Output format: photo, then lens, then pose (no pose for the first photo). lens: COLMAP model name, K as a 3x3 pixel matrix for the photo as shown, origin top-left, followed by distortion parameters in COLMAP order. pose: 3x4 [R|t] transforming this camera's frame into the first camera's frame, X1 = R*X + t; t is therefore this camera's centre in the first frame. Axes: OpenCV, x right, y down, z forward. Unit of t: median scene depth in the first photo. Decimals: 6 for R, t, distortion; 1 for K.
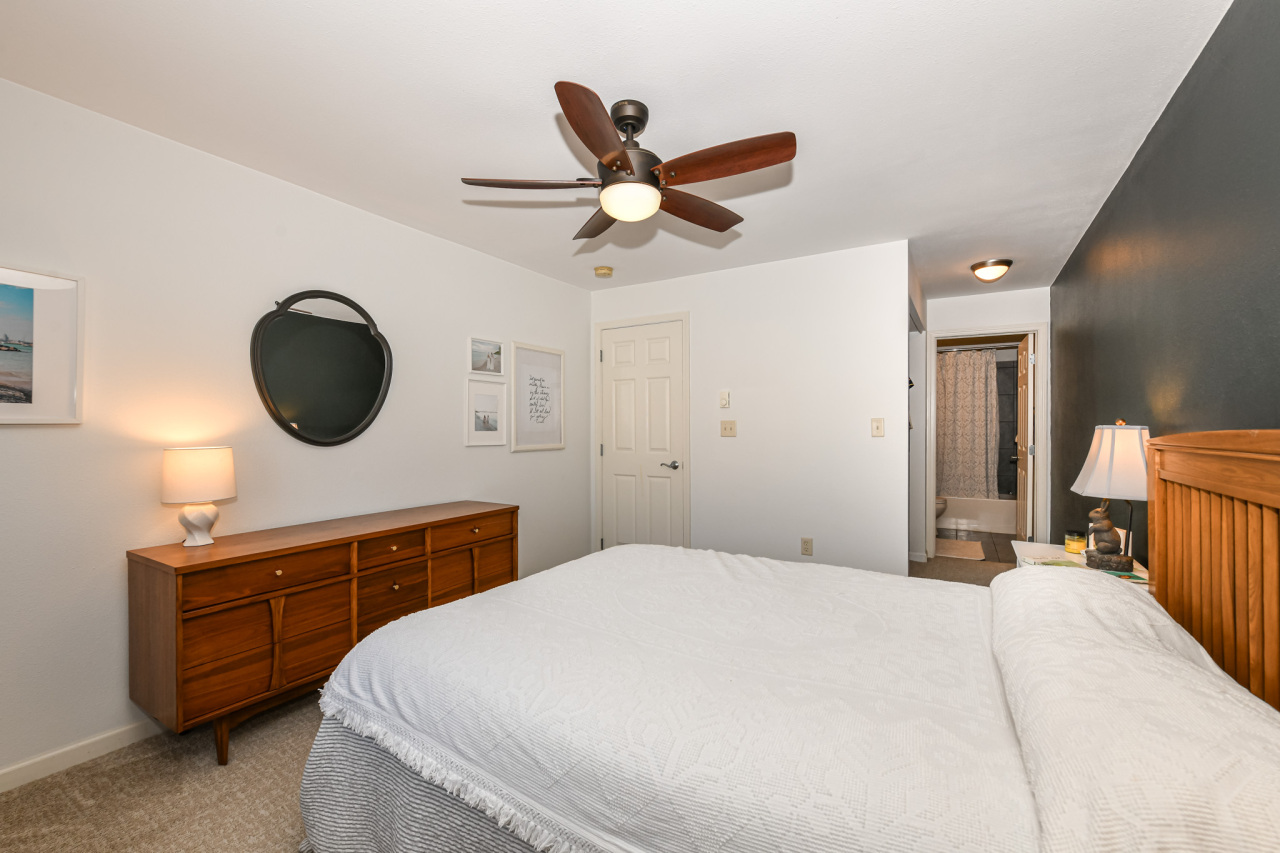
lens RADIAL K [[532.5, 0, 641.6], [0, 532.5, 421.6], [0, 0, 1]] dist [-0.005512, -0.000259]
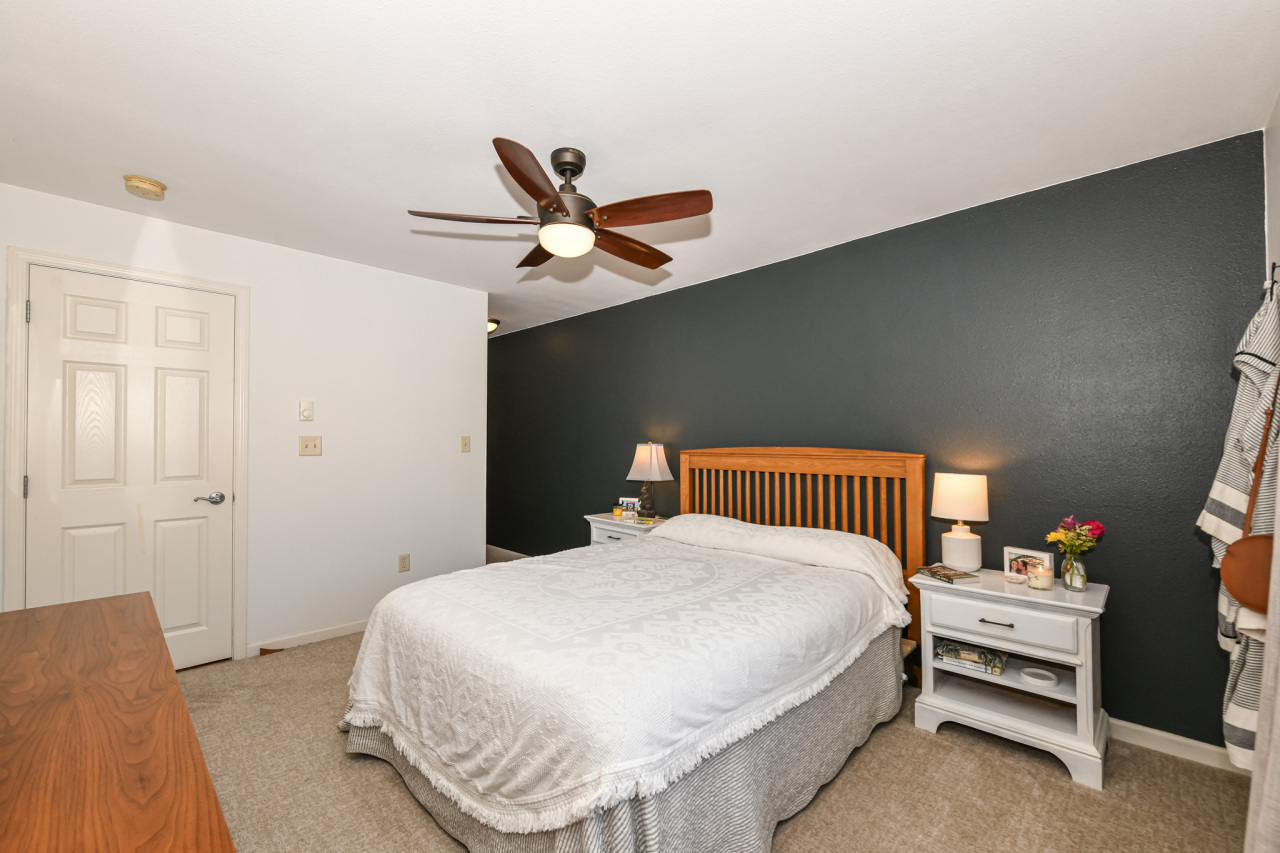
lens RADIAL K [[532.5, 0, 641.6], [0, 532.5, 421.6], [0, 0, 1]] dist [-0.005512, -0.000259]
pose [[0.208539, 0.036370, 0.977338, -0.997429], [-0.009731, 0.999336, -0.035112, -0.000231], [-0.977966, -0.002188, 0.208754, 0.592921]]
